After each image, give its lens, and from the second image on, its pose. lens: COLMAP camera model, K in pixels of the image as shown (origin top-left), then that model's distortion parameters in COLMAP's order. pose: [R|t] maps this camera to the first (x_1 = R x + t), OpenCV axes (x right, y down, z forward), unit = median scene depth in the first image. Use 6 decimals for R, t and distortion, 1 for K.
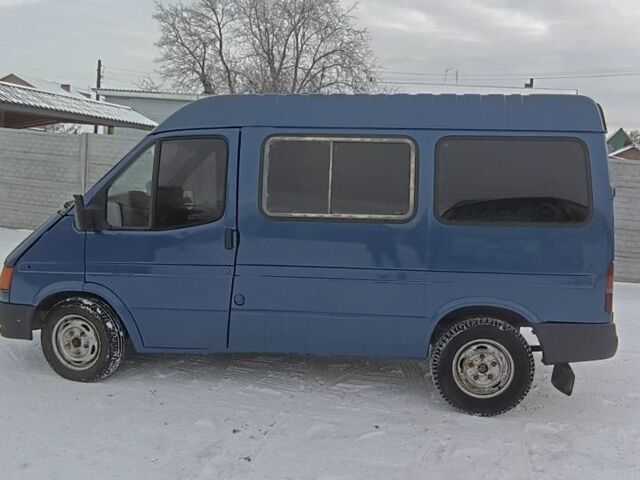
lens RADIAL K [[653.2, 0, 324.5], [0, 653.2, 242.8], [0, 0, 1]] dist [0.002458, -0.005476]
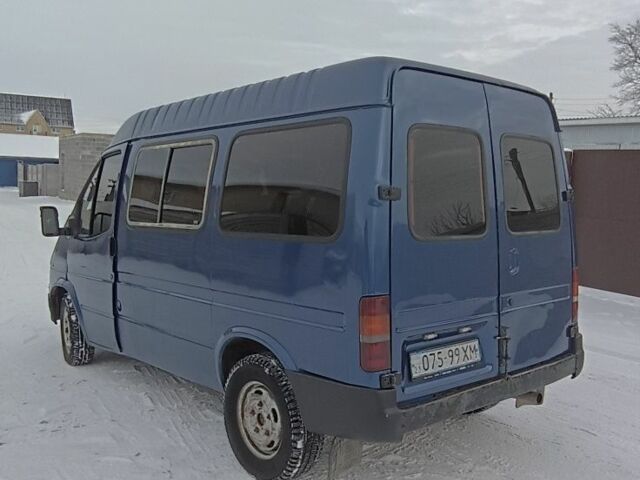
lens RADIAL K [[653.2, 0, 324.5], [0, 653.2, 242.8], [0, 0, 1]] dist [0.002458, -0.005476]
pose [[0.739839, 0.024362, -0.672342, 0.822688], [-0.059734, 0.997776, -0.029577, -0.001856], [0.670126, 0.062044, 0.739649, 0.455194]]
